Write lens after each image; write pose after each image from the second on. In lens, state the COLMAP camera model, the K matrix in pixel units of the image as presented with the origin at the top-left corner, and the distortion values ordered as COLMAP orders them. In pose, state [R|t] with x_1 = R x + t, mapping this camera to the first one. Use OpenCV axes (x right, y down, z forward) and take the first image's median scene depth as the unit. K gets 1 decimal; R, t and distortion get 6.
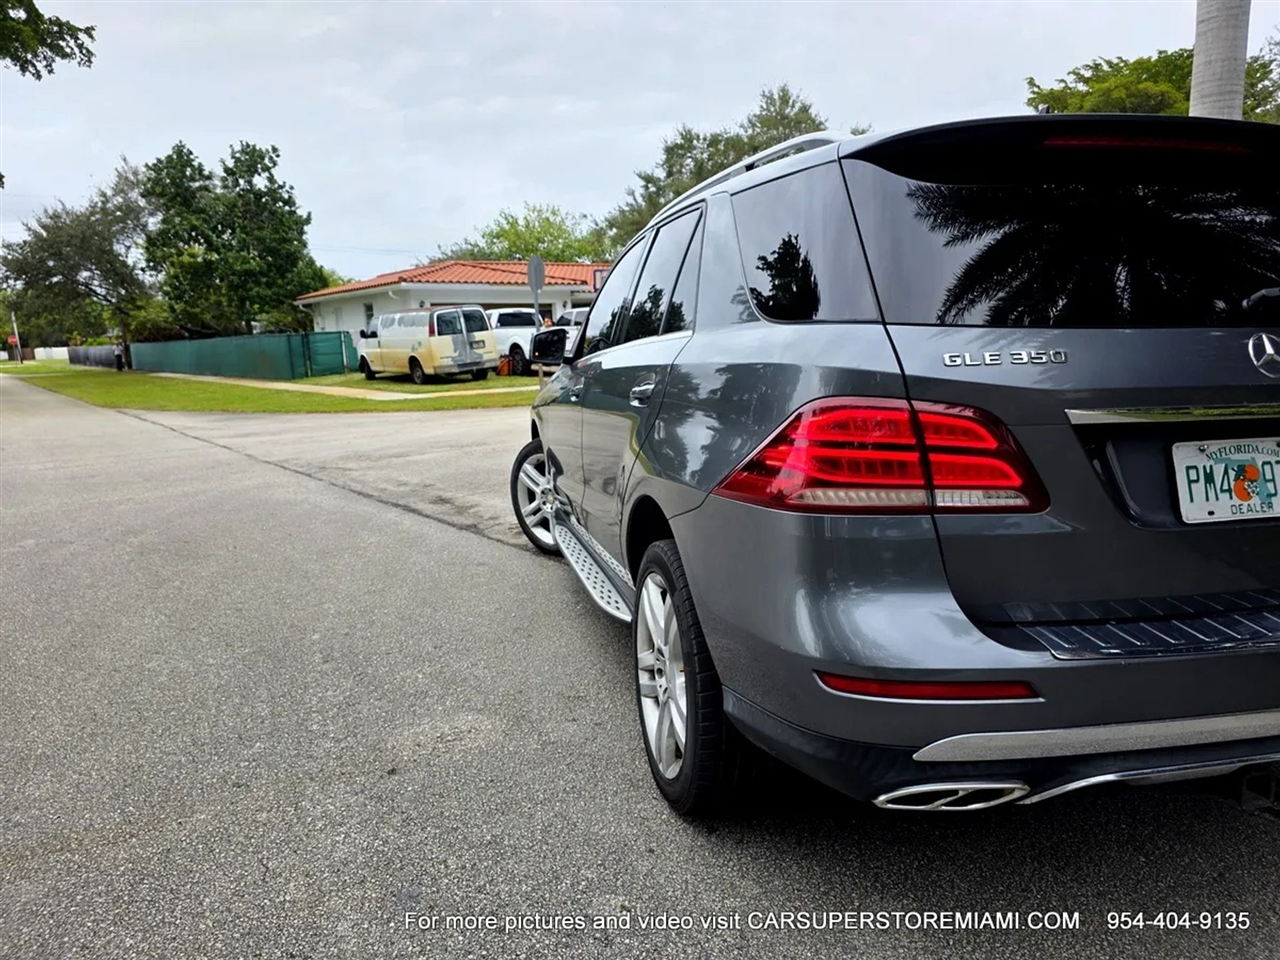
lens RADIAL K [[860.7, 0, 641.7], [0, 860.7, 479.4], [0, 0, 1]] dist [0.060236, -0.058664]
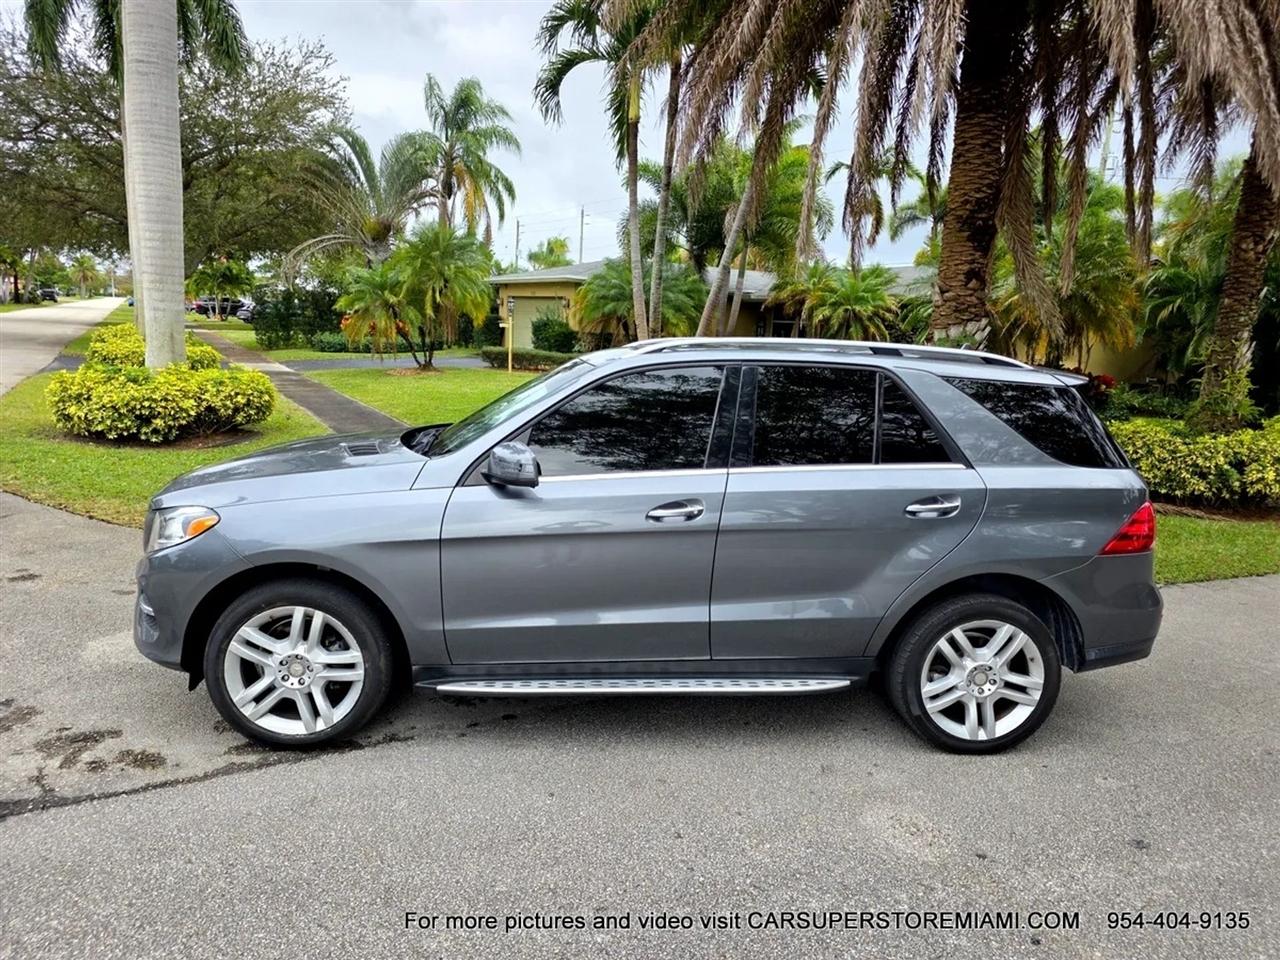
lens RADIAL K [[872.3, 0, 618.5], [0, 872.3, 477.5], [0, 0, 1]] dist [0.023831, -0.001234]
pose [[0.159205, -0.124839, 0.979321, -0.163228], [0.103388, 0.988627, 0.109218, -0.039576], [-0.981817, 0.083862, 0.170301, 0.135765]]
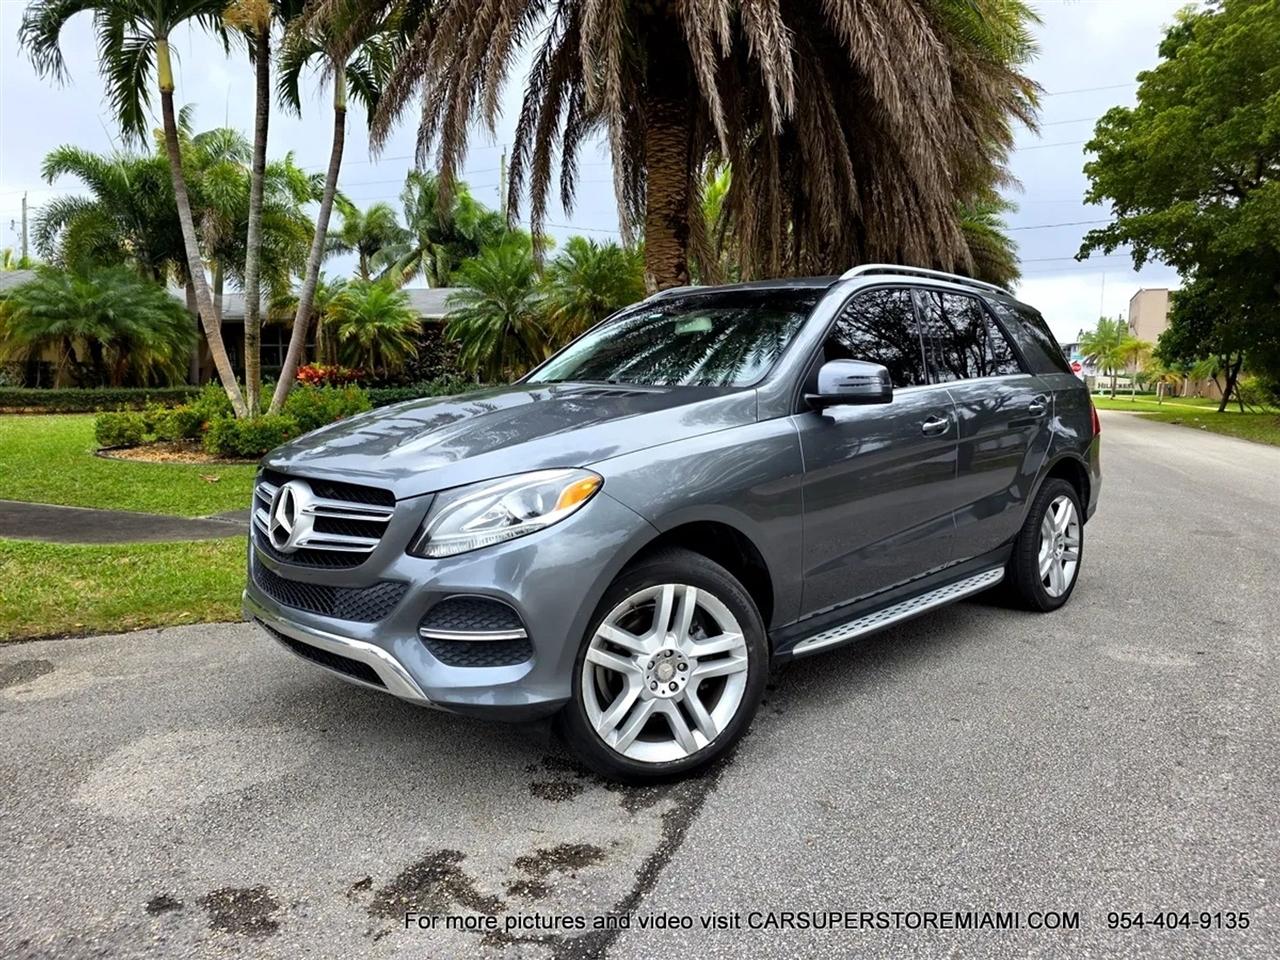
lens RADIAL K [[860.7, 0, 641.7], [0, 860.7, 479.4], [0, 0, 1]] dist [0.060236, -0.058664]
pose [[-0.513259, -0.065152, 0.855757, -0.119675], [0.145294, 0.976125, 0.161459, -0.038939], [-0.845845, 0.207207, -0.491539, 0.275259]]
